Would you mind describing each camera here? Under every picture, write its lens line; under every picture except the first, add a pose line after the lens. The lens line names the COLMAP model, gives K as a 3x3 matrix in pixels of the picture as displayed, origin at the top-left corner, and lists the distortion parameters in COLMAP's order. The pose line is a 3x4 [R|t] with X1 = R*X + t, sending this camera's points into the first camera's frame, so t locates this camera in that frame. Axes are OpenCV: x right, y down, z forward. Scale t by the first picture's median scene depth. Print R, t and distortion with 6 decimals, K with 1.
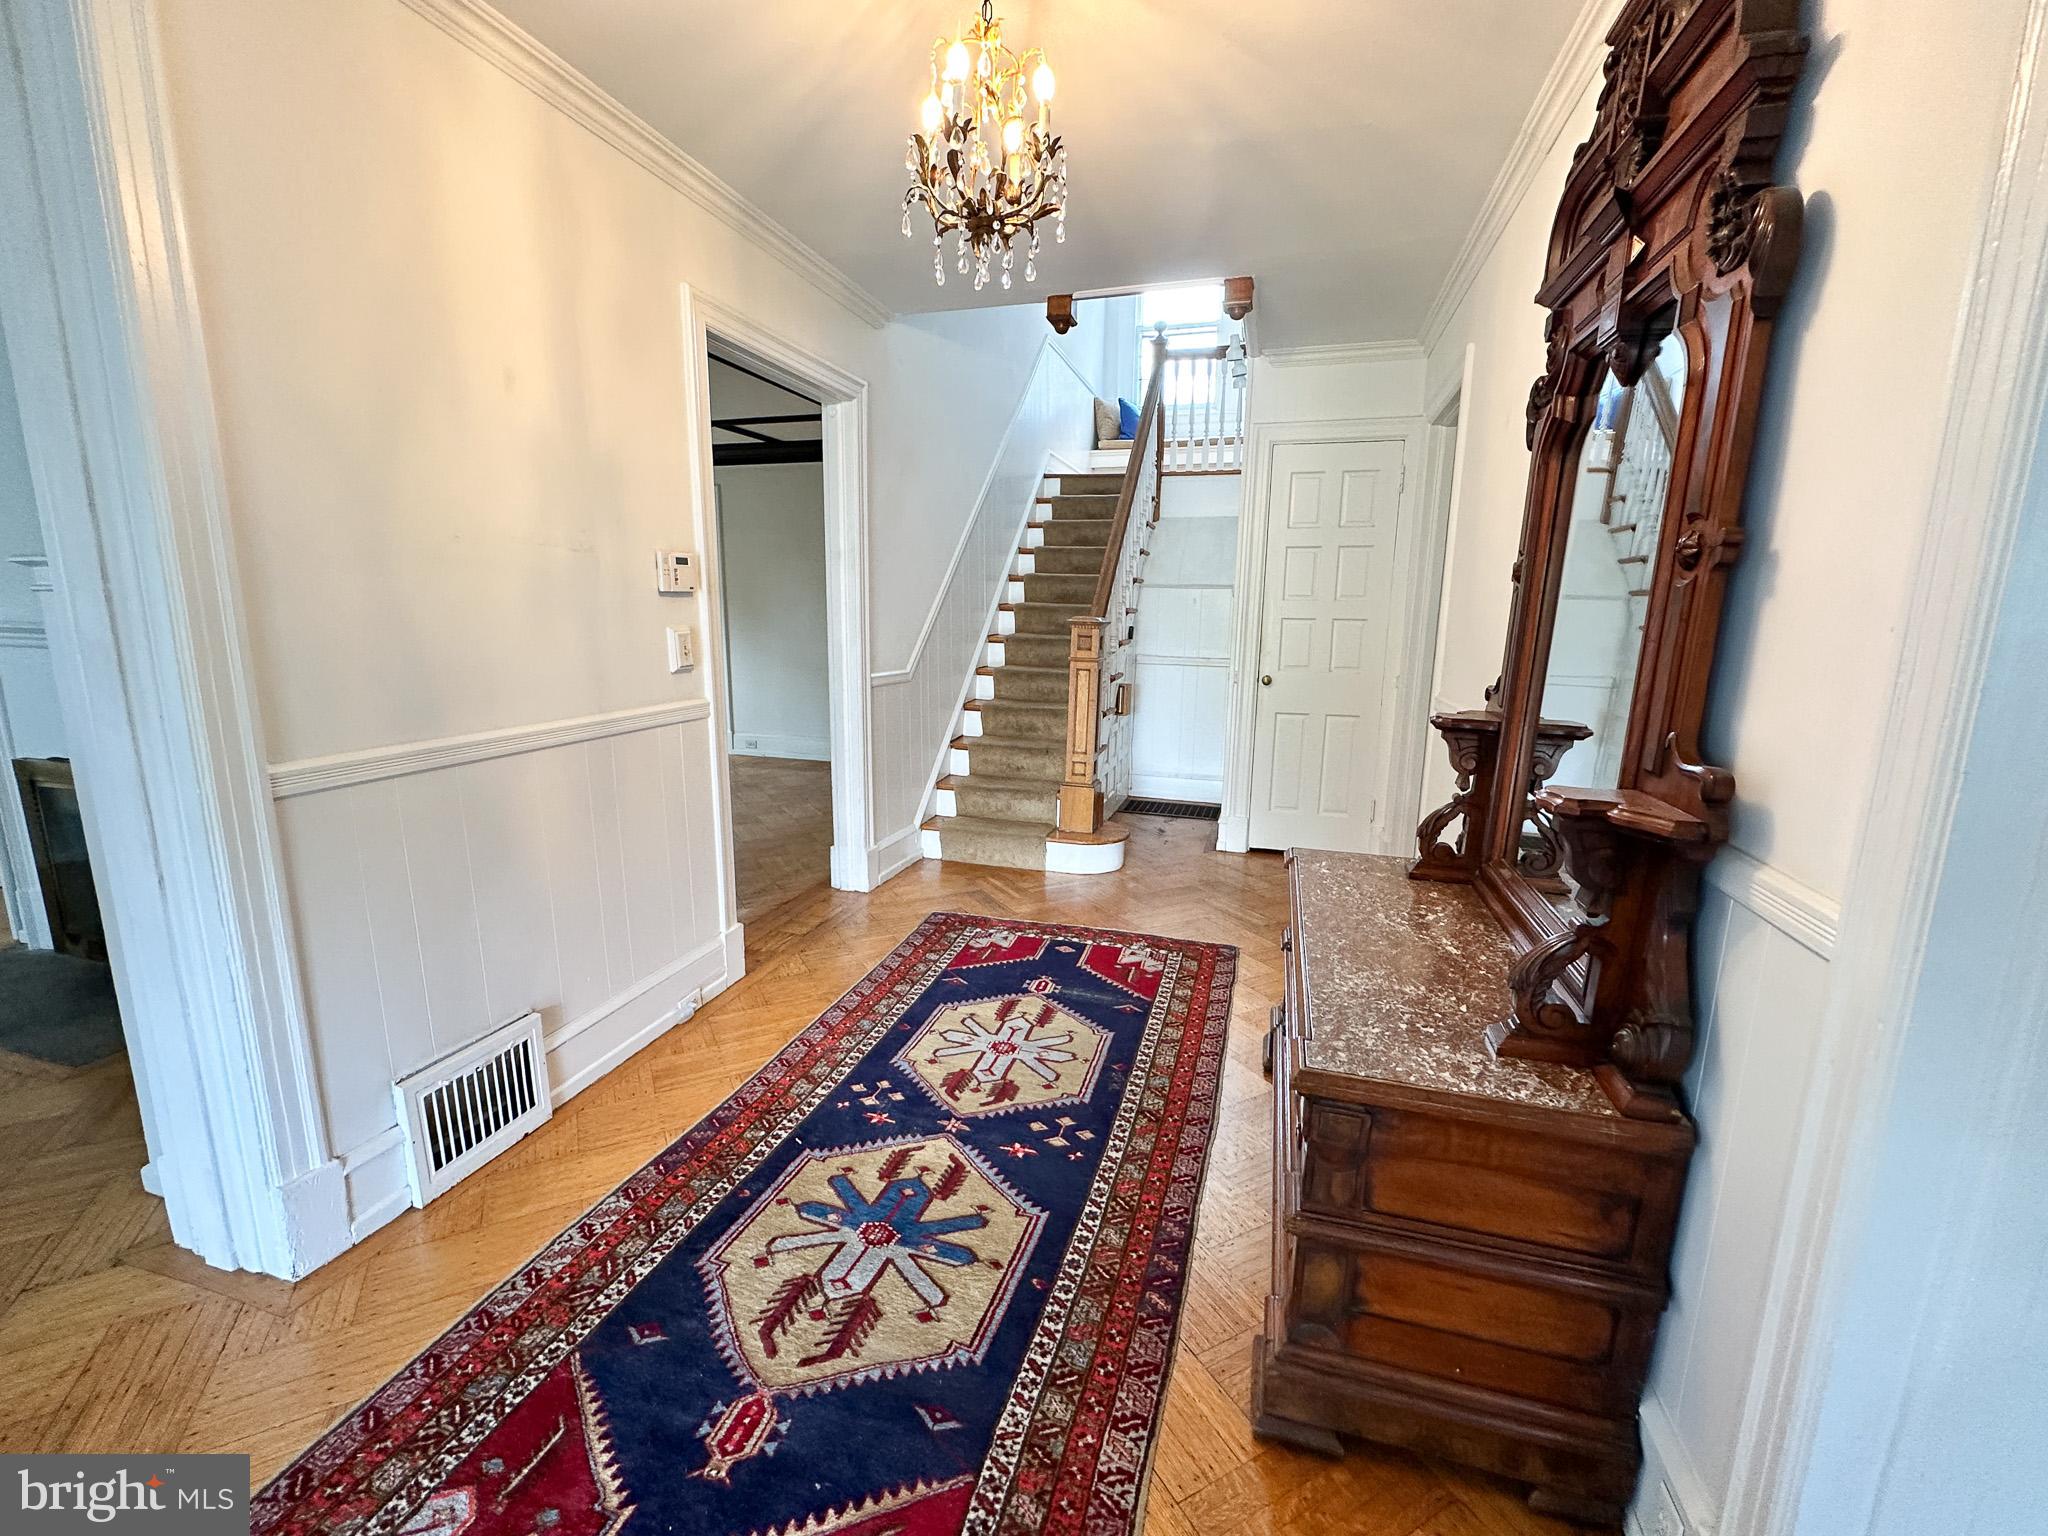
lens RADIAL K [[828.9, 0, 1043.1], [0, 828.9, 766.6], [0, 0, 1]] dist [0.001210, -0.000240]
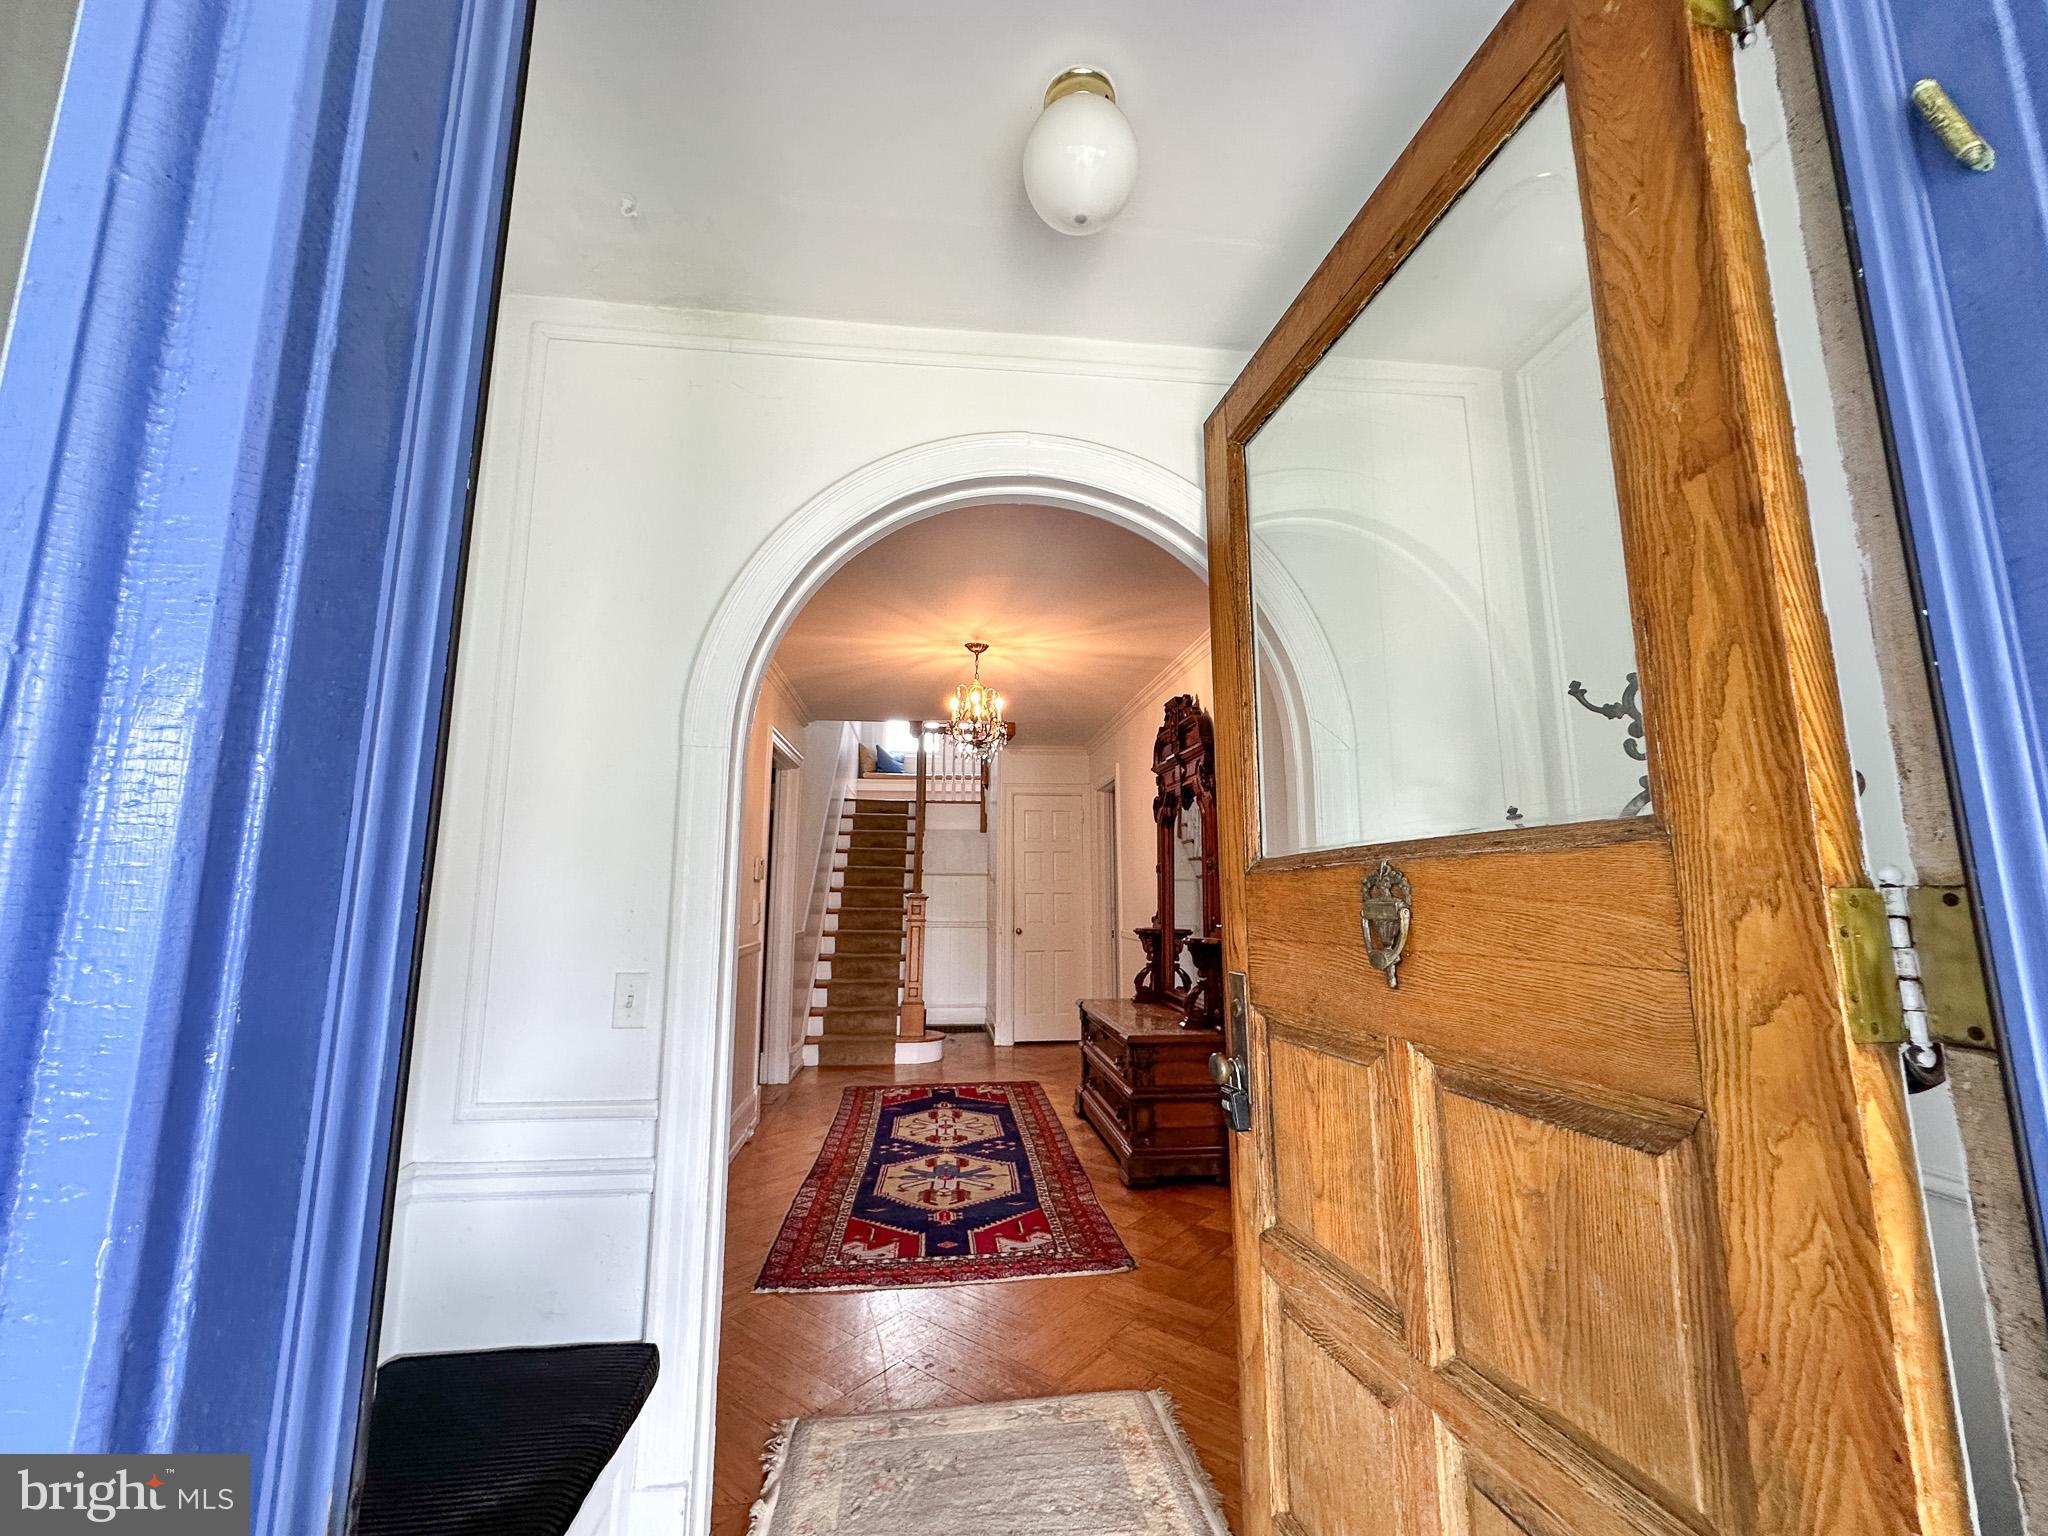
lens RADIAL K [[828.9, 0, 1029.1], [0, 828.9, 767.8], [0, 0, 1]] dist [0.001210, -0.000240]
pose [[0.917262, 0.046632, 0.395544, -0.825933], [0.088285, 0.944611, -0.316095, 0.244467], [-0.388375, 0.324863, 0.862339, -1.158221]]
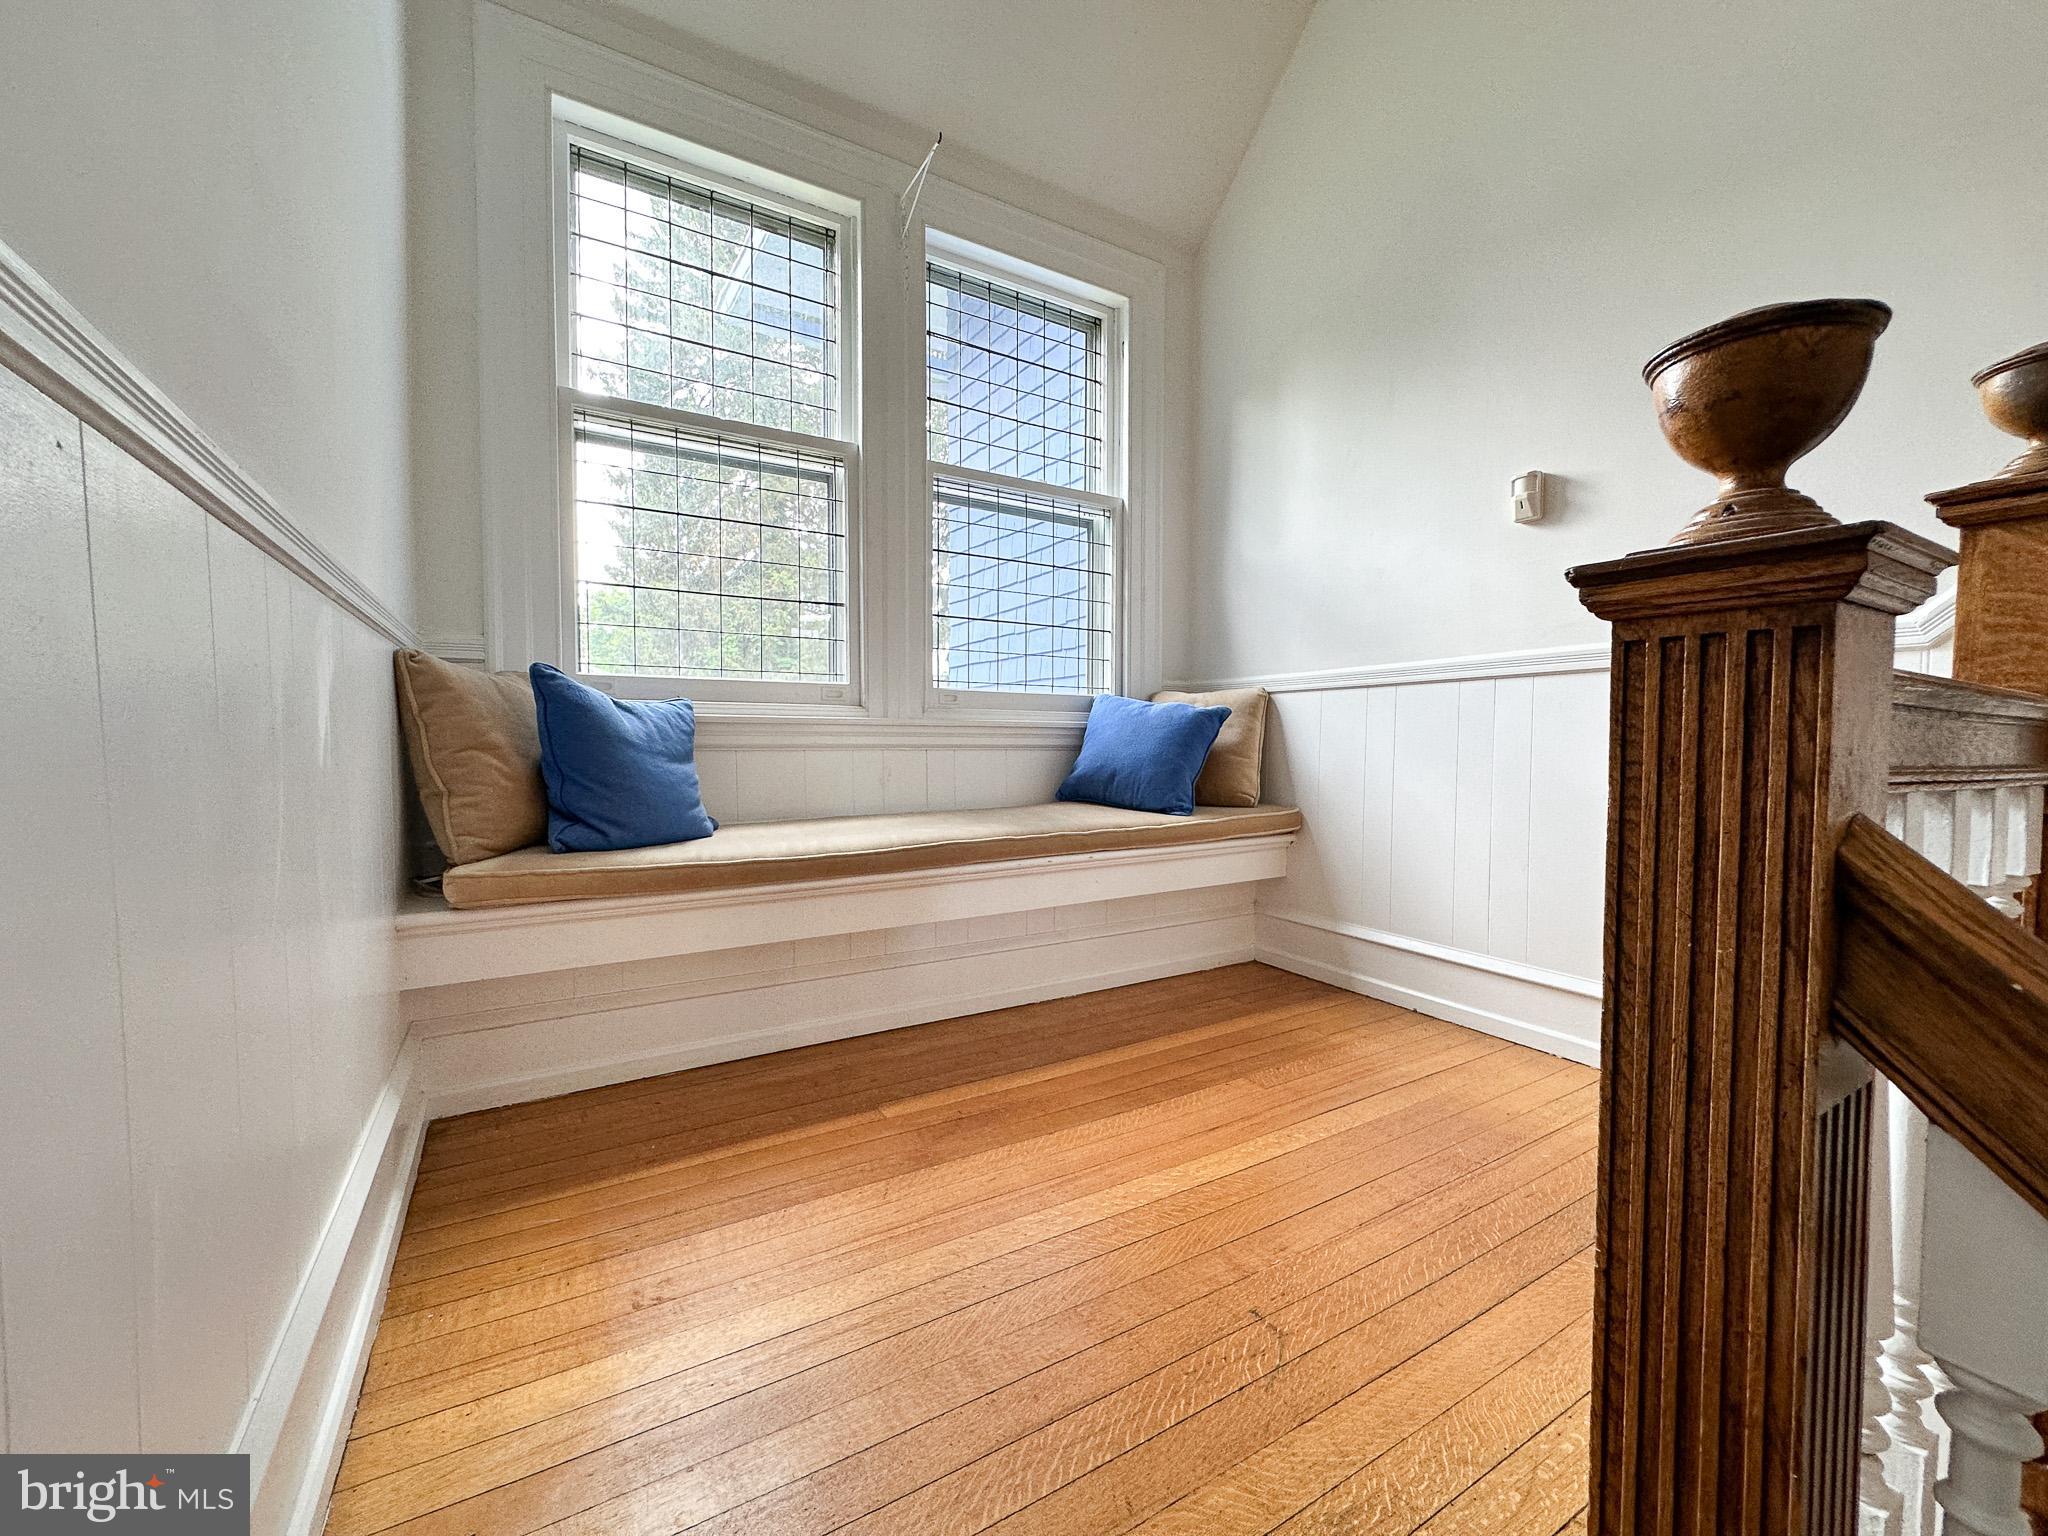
lens RADIAL K [[828.9, 0, 1030.1], [0, 828.9, 771.0], [0, 0, 1]] dist [0.001210, -0.000240]
pose [[0.680375, -0.046545, 0.731385, 0.057415], [0.147935, 0.986160, -0.074859, -1.355172], [-0.717778, 0.159129, 0.677844, 2.677232]]
